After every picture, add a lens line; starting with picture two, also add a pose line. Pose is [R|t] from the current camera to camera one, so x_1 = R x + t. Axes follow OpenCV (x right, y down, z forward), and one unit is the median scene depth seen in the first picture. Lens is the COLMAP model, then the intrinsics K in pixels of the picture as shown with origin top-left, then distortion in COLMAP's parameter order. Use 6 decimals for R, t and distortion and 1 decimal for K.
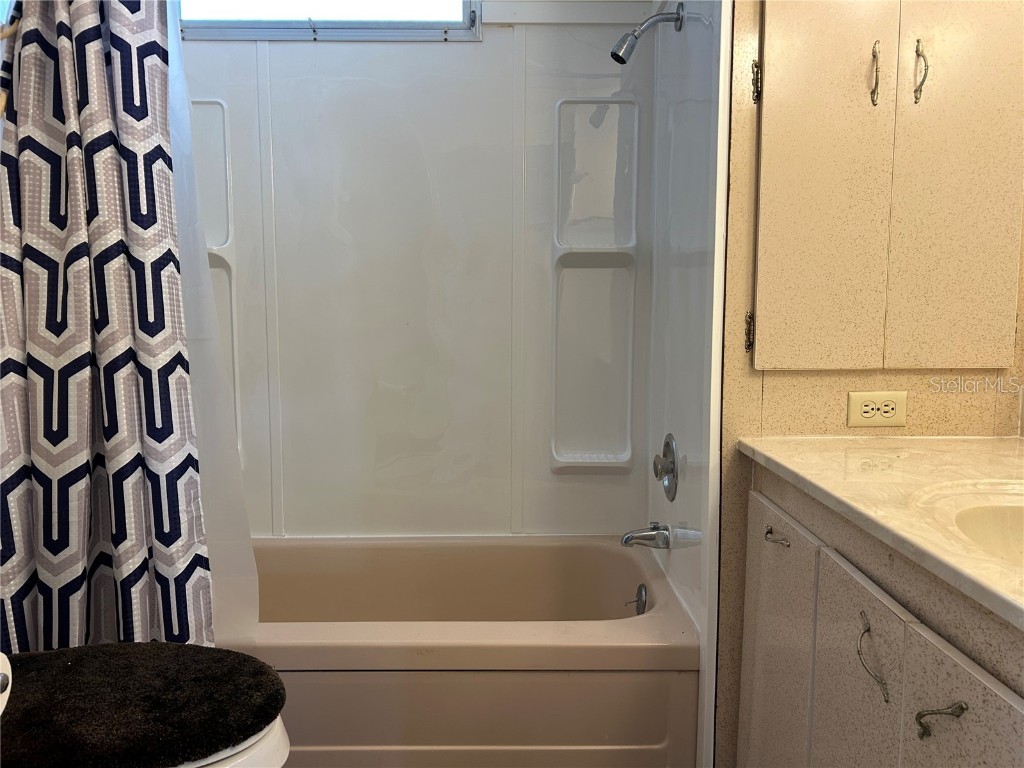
lens RADIAL K [[767.1, 0, 512.7], [0, 767.1, 383.0], [0, 0, 1]] dist [0.038766, -0.042548]
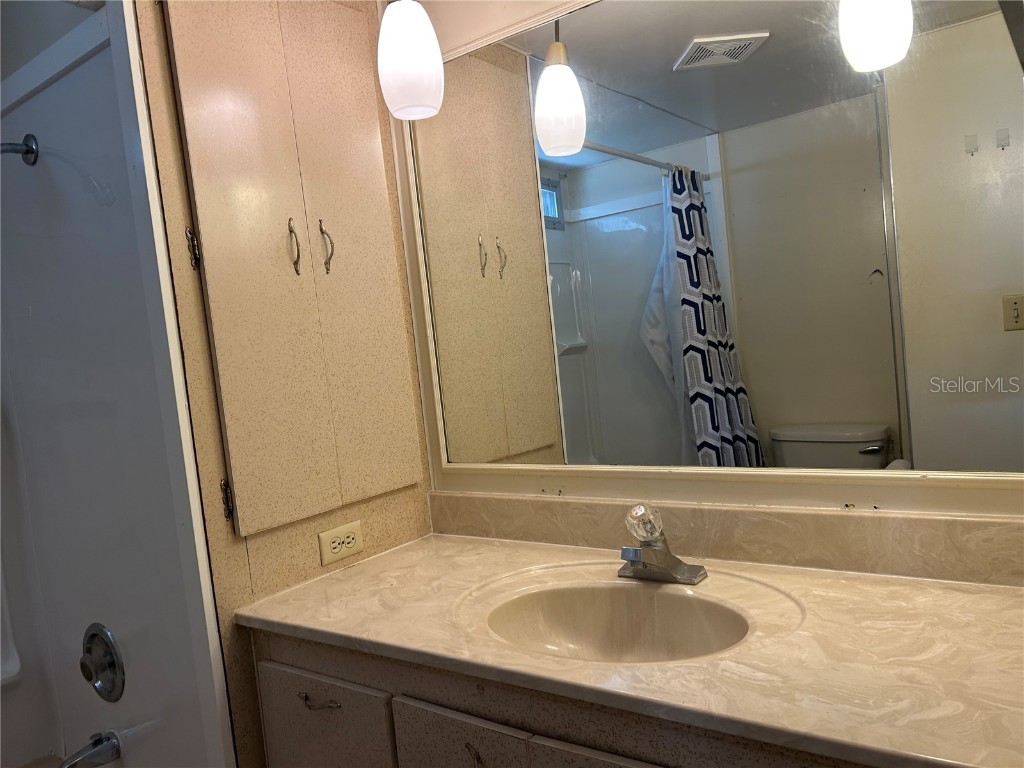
lens RADIAL K [[767.1, 0, 511.8], [0, 767.1, 387.3], [0, 0, 1]] dist [0.038766, -0.042548]
pose [[0.600061, -0.106679, 0.792809, -0.227705], [0.189637, 0.981788, -0.011425, -0.125467], [-0.777151, 0.157201, 0.609363, 0.114231]]
